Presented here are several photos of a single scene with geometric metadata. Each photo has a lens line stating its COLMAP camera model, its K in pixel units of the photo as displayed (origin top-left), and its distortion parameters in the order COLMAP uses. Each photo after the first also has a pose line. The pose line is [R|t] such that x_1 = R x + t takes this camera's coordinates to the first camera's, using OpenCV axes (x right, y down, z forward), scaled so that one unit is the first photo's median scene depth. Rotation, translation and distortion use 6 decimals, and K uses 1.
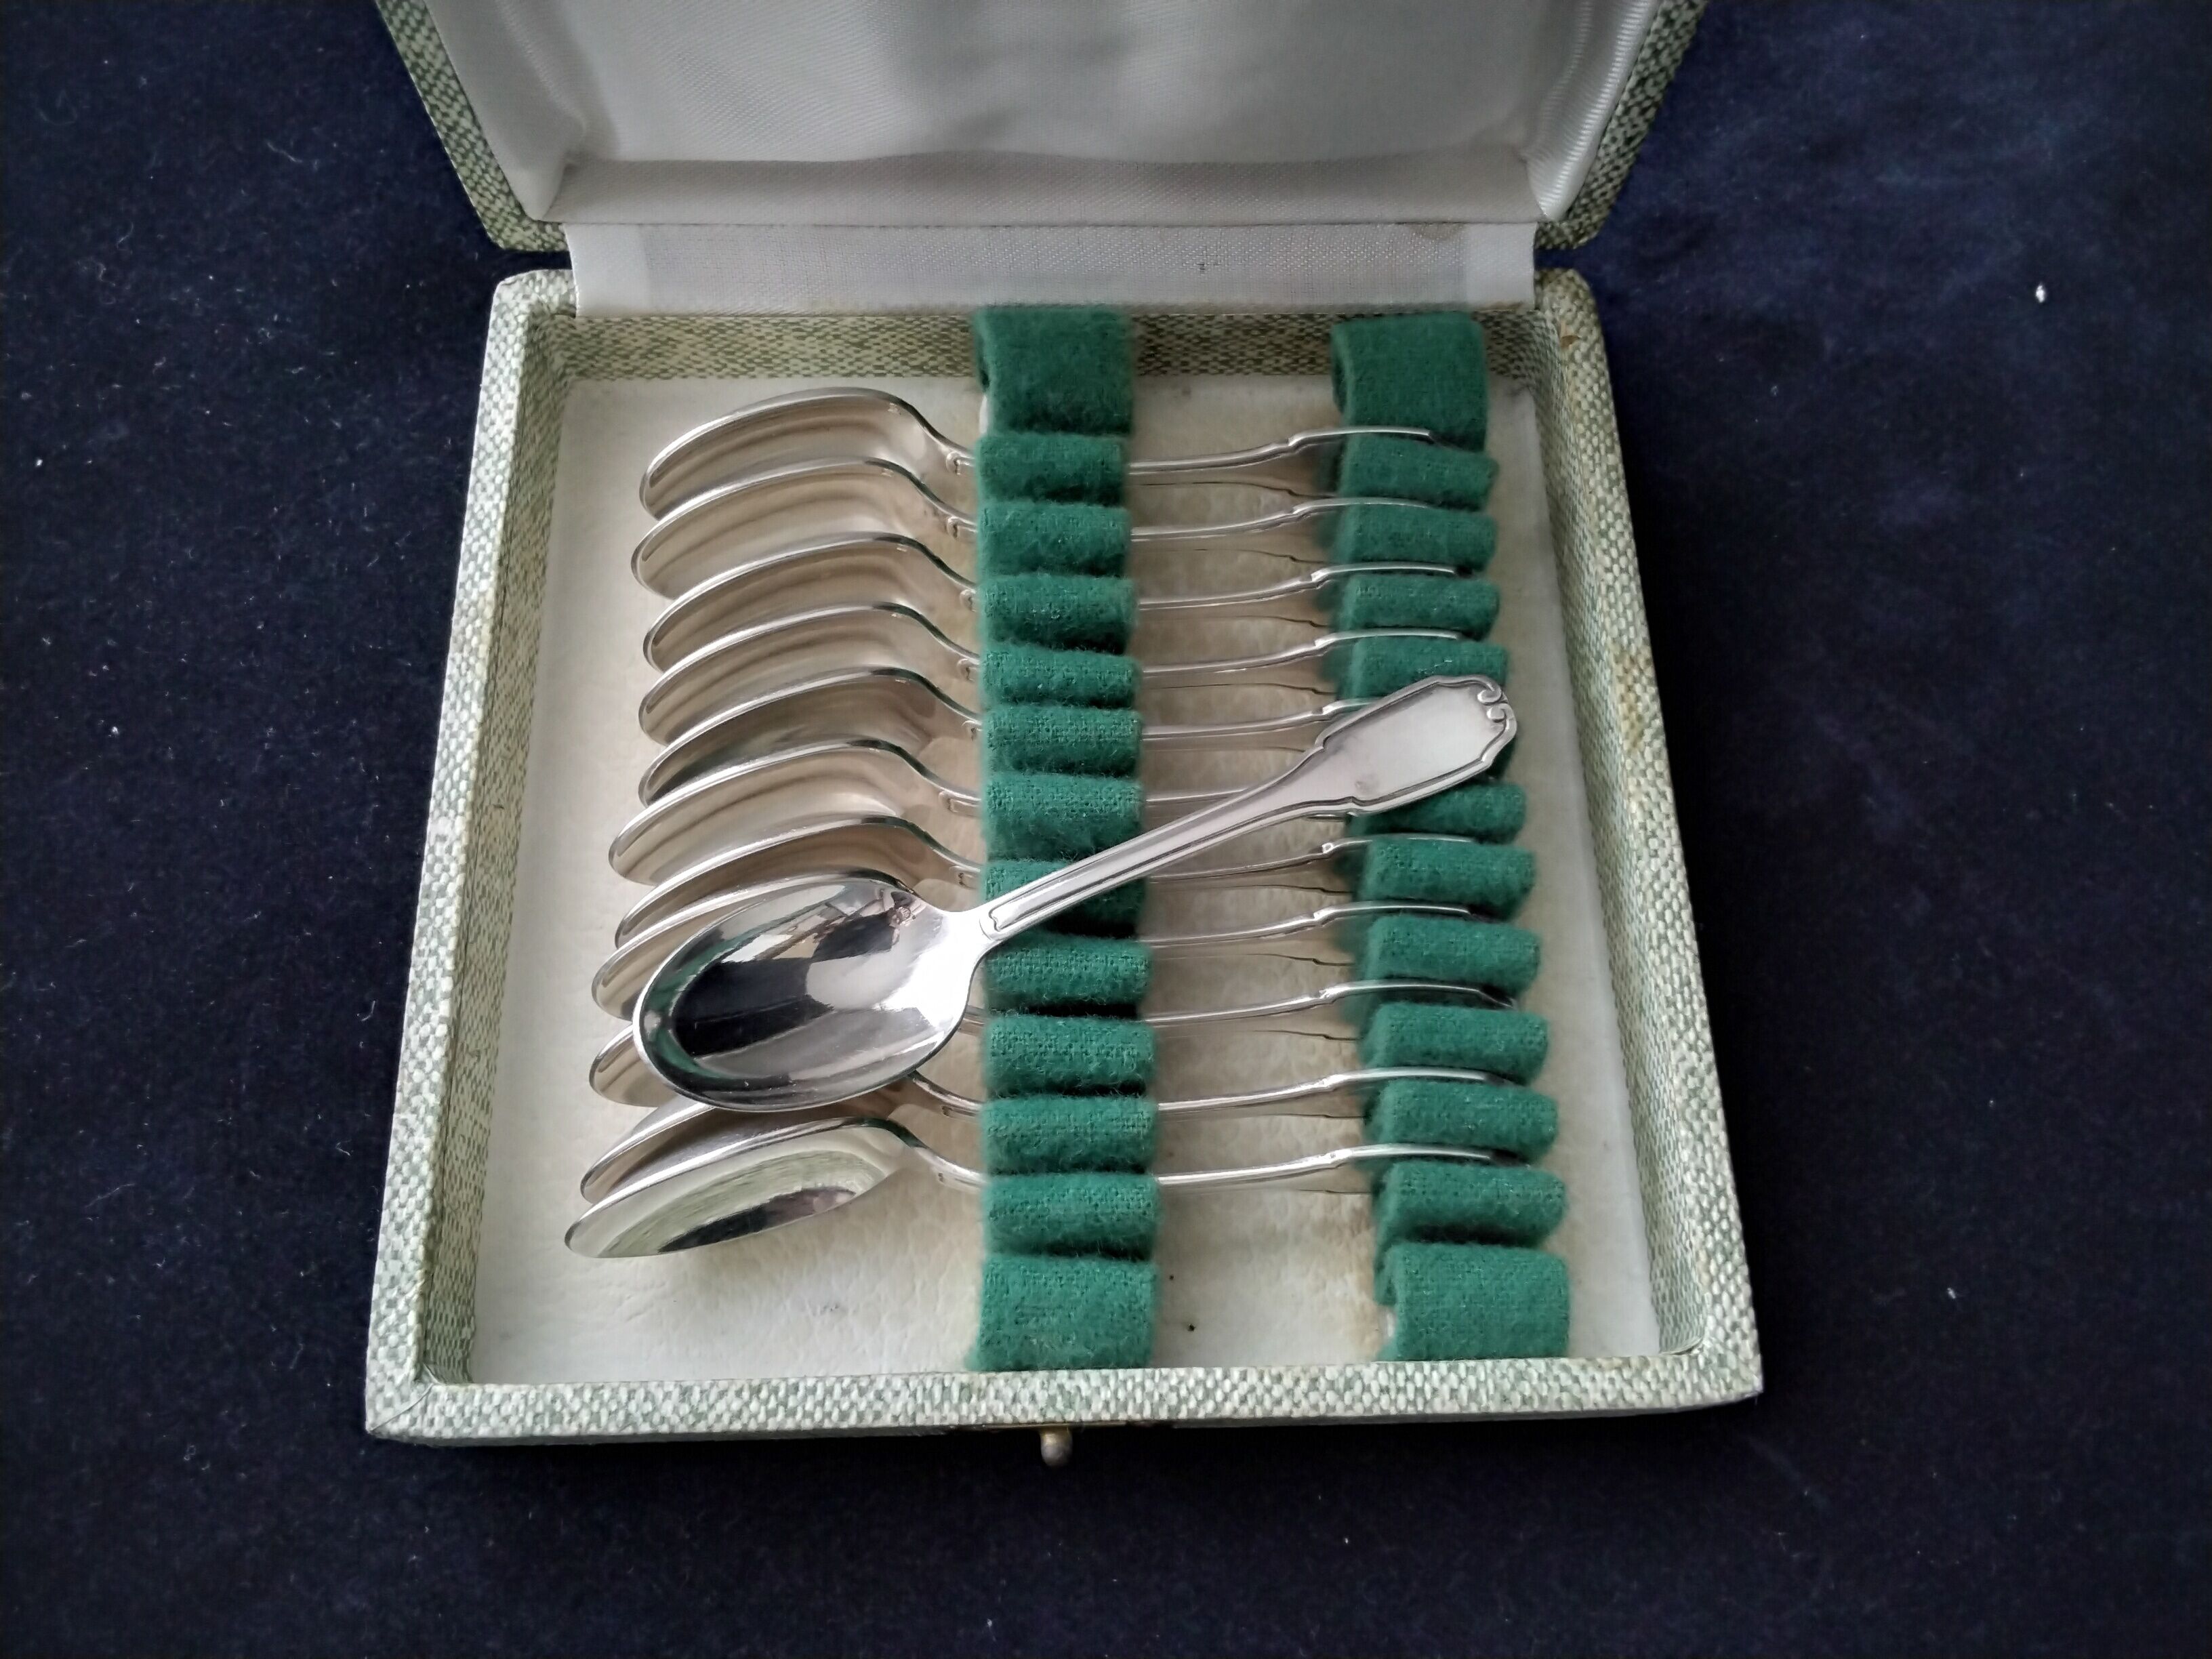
lens RADIAL K [[1754.2, 0, 1111.1], [0, 1754.2, 828.2], [0, 0, 1]] dist [0.039243, -0.088016]
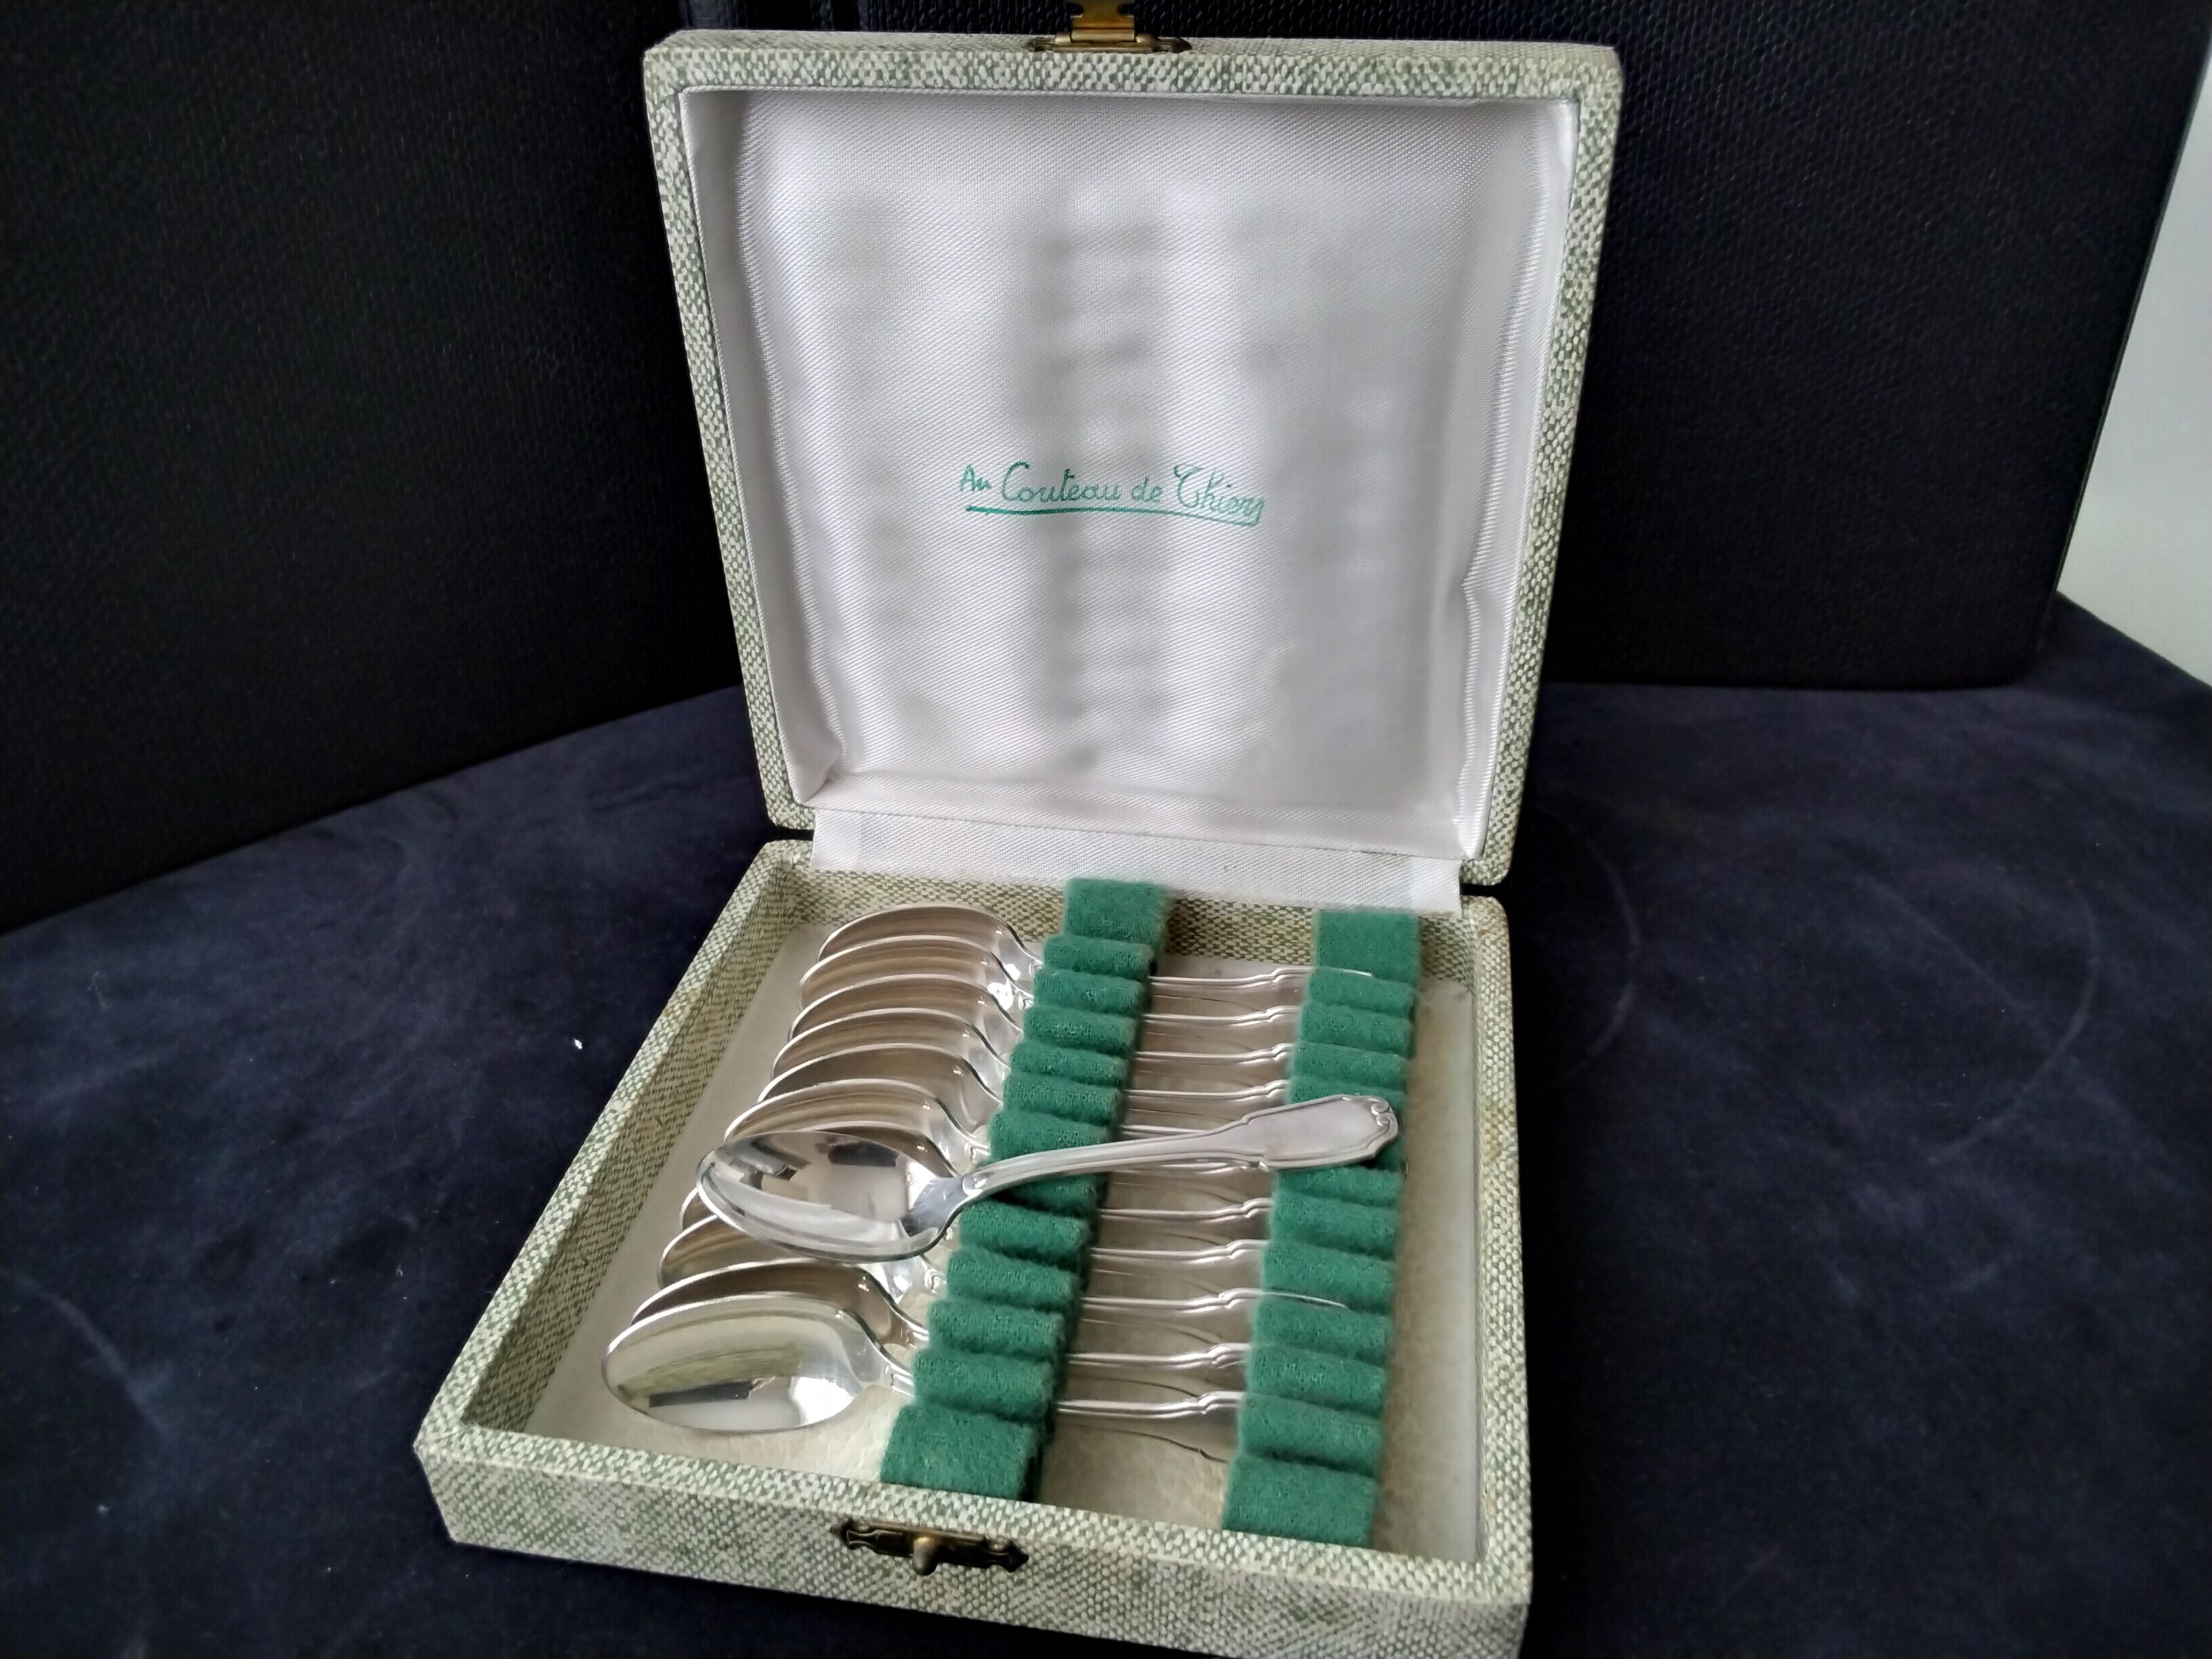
lens RADIAL K [[1754.2, 0, 1108.8], [0, 1754.2, 831.3], [0, 0, 1]] dist [0.039243, -0.088016]
pose [[0.979395, 0.068166, -0.190103, 0.275293], [-0.165710, 0.809302, -0.563533, 0.583202], [0.115437, 0.583423, 0.803922, -0.230377]]
